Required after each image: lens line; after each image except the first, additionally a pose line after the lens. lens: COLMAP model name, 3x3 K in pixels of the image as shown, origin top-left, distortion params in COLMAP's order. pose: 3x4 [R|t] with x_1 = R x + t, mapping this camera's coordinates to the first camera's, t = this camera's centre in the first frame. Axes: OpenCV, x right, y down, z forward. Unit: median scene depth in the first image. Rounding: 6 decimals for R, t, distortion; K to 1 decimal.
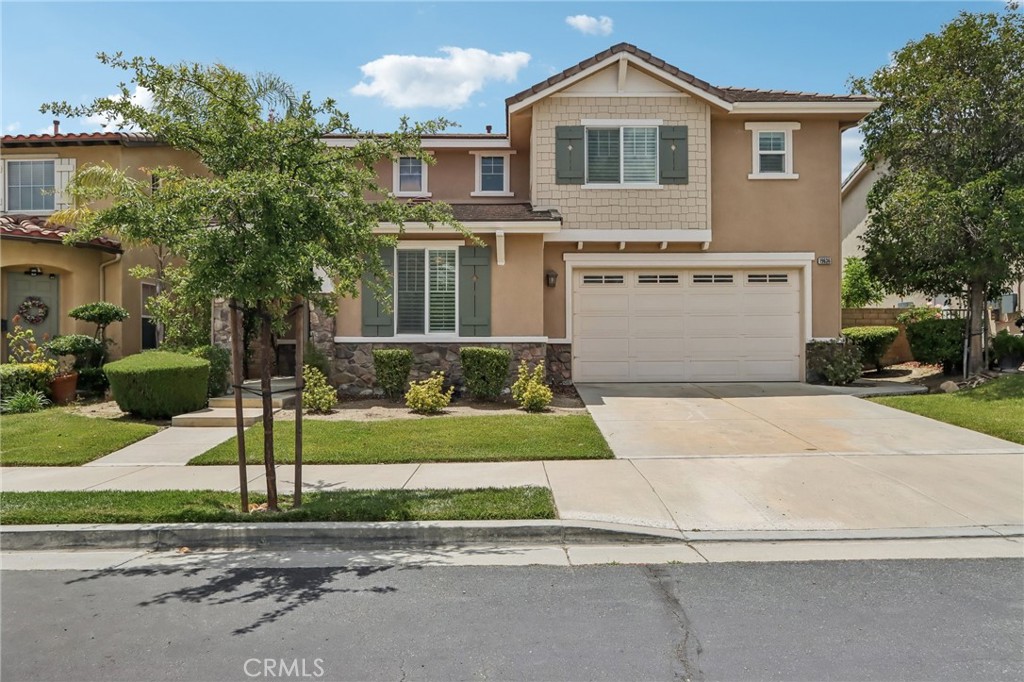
lens RADIAL K [[662.1, 0, 512.0], [0, 662.1, 341.0], [0, 0, 1]] dist [-0.000250, 0.000390]
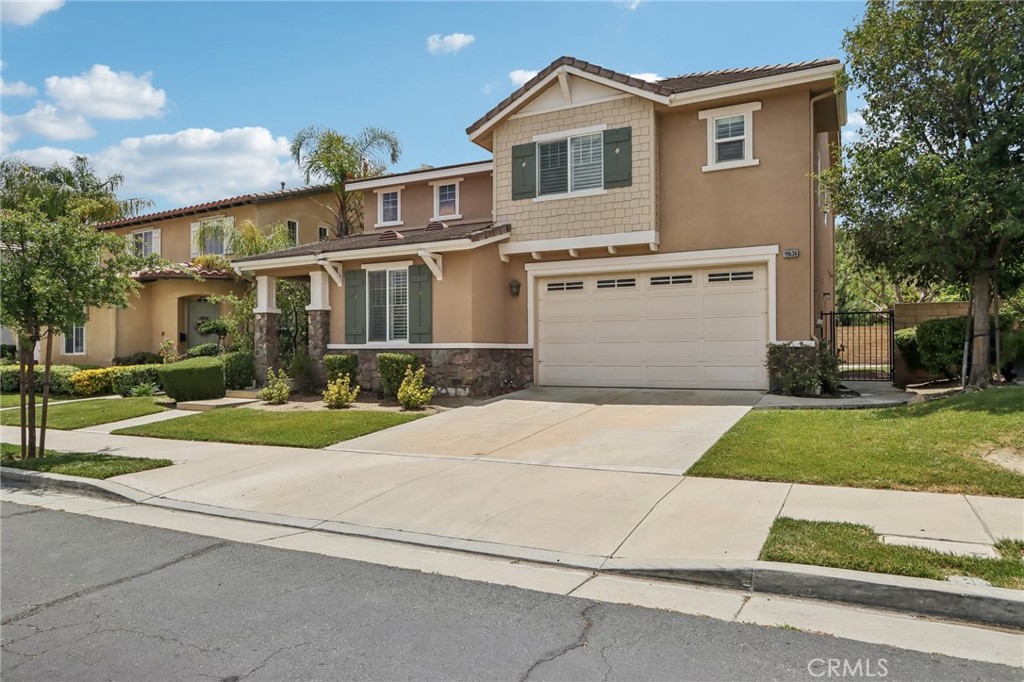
lens RADIAL K [[676.7, 0, 512.0], [0, 676.7, 341.0], [0, 0, 1]] dist [-0.004613, -0.002039]
pose [[0.880089, -0.008235, -0.474737, 0.583552], [0.007965, 0.999965, -0.002581, -0.005971], [0.474742, -0.001510, 0.880124, 0.034680]]
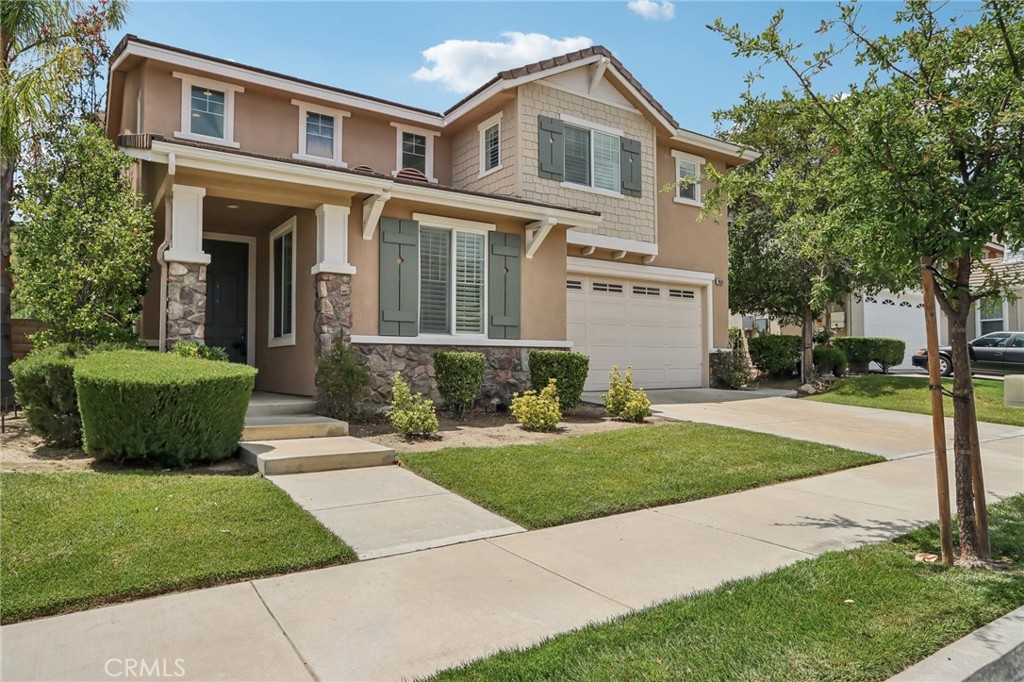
lens RADIAL K [[647.5, 0, 510.7], [0, 647.5, 337.1], [0, 0, 1]] dist [-0.000007, -0.000272]
pose [[0.830198, 0.026901, 0.556820, -0.460905], [-0.010134, 0.999398, -0.033173, 0.016151], [-0.557377, 0.021898, 0.829971, 0.278395]]
